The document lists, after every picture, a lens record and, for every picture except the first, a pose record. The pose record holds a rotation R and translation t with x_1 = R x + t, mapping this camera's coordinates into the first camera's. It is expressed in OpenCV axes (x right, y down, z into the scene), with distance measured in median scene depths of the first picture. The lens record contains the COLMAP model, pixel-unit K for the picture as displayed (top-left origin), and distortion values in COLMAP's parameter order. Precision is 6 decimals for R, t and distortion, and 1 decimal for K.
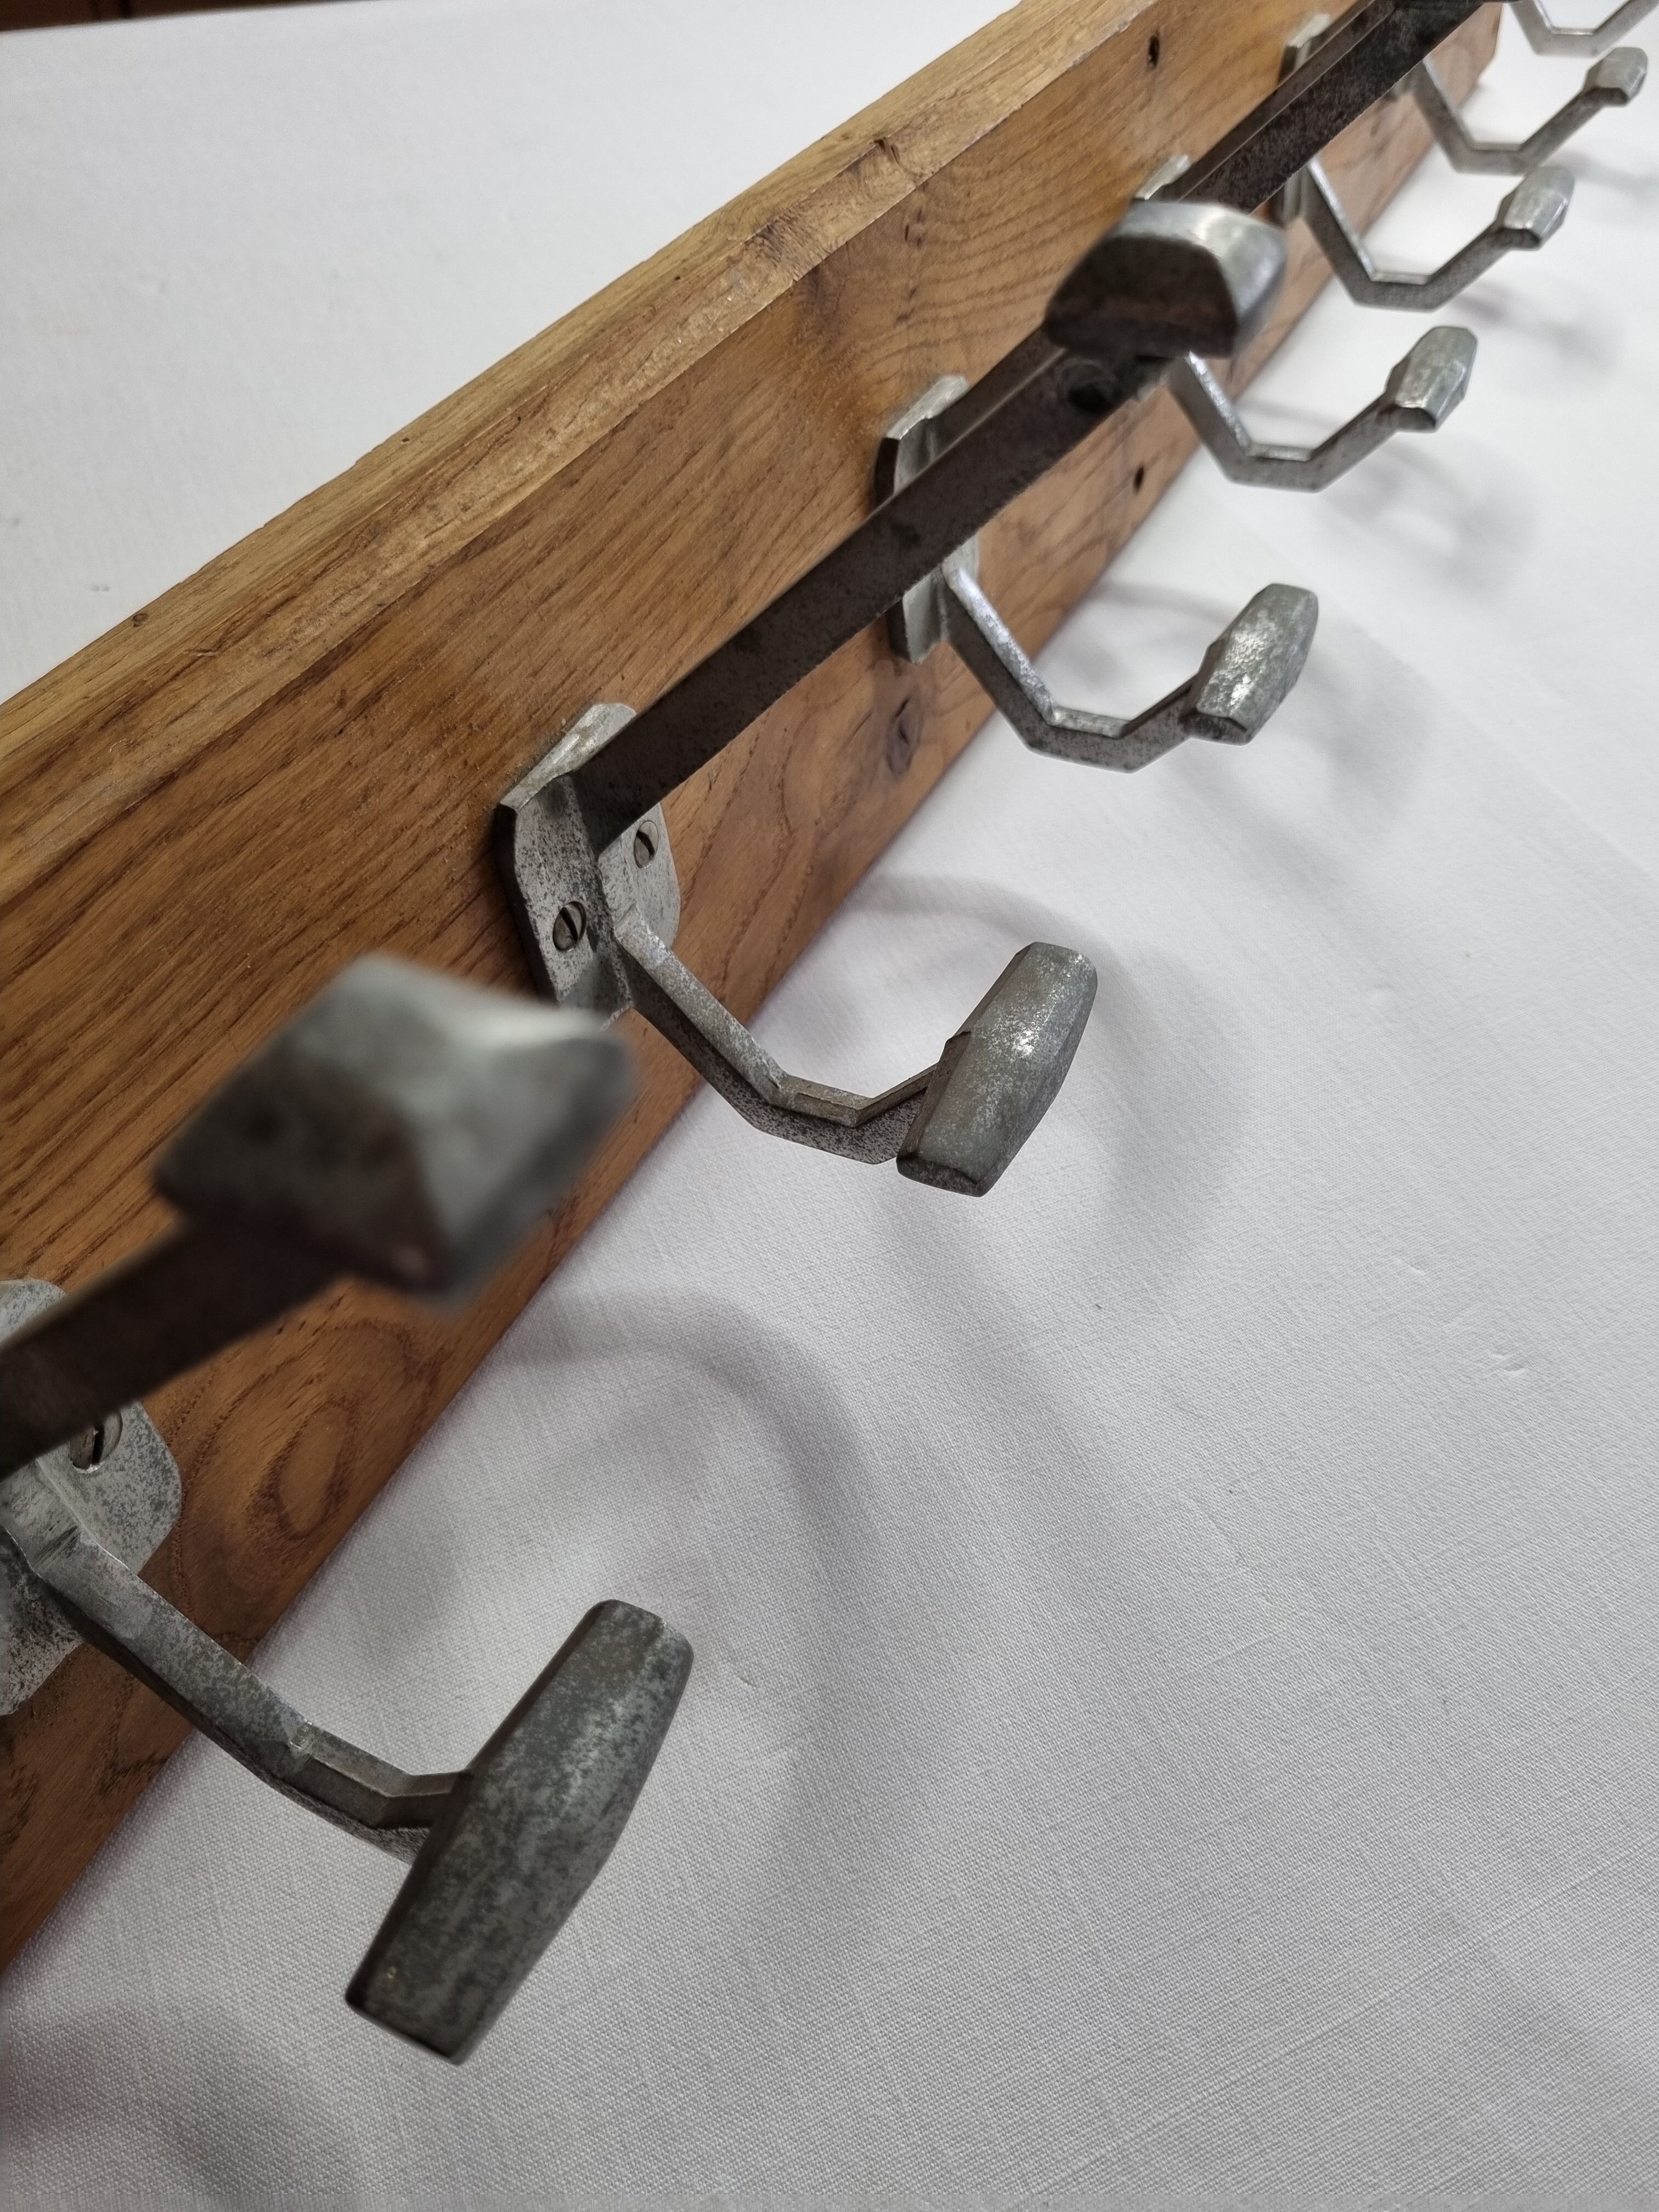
lens RADIAL K [[1736.6, 0, 829.5], [0, 1736.6, 1106.0], [0, 0, 1]] dist [-0.001260, 0.000419]
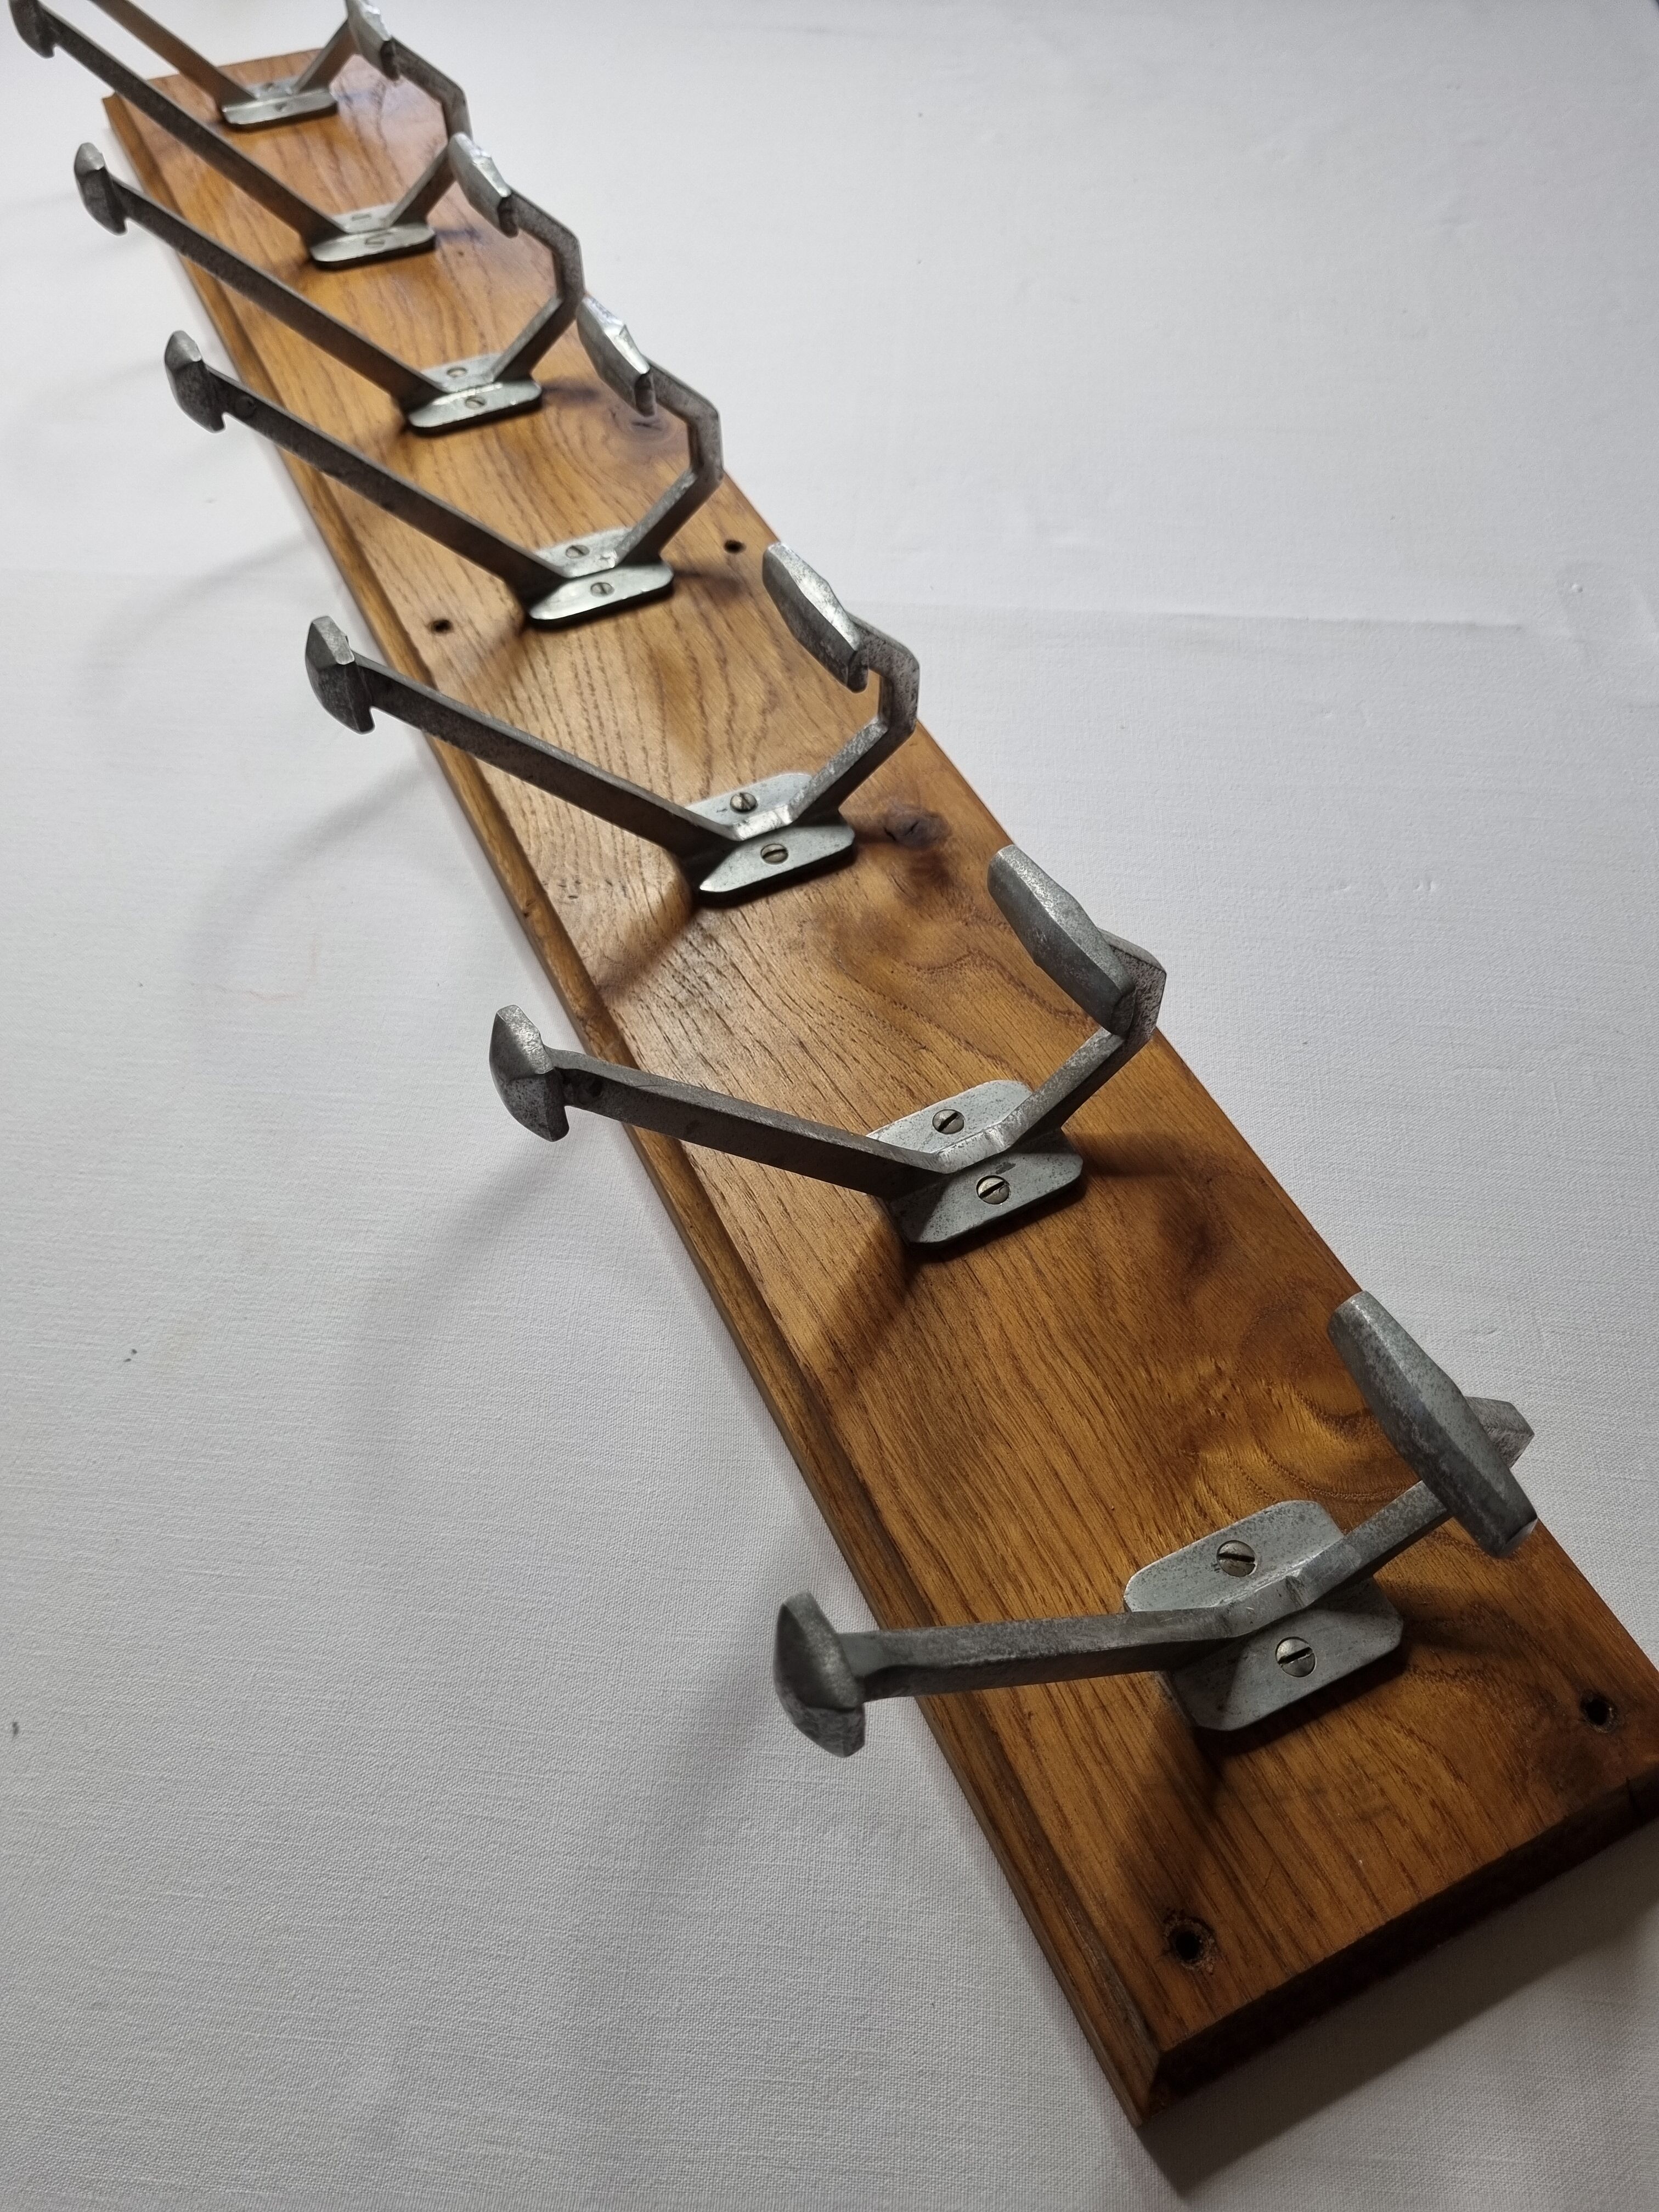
lens RADIAL K [[1736.6, 0, 829.5], [0, 1736.6, 1106.0], [0, 0, 1]] dist [-0.001260, 0.000419]
pose [[-0.106519, -0.890486, -0.442367, 0.803307], [0.922442, 0.077569, -0.378265, 0.445596], [0.371153, -0.448350, 0.813159, -0.361619]]
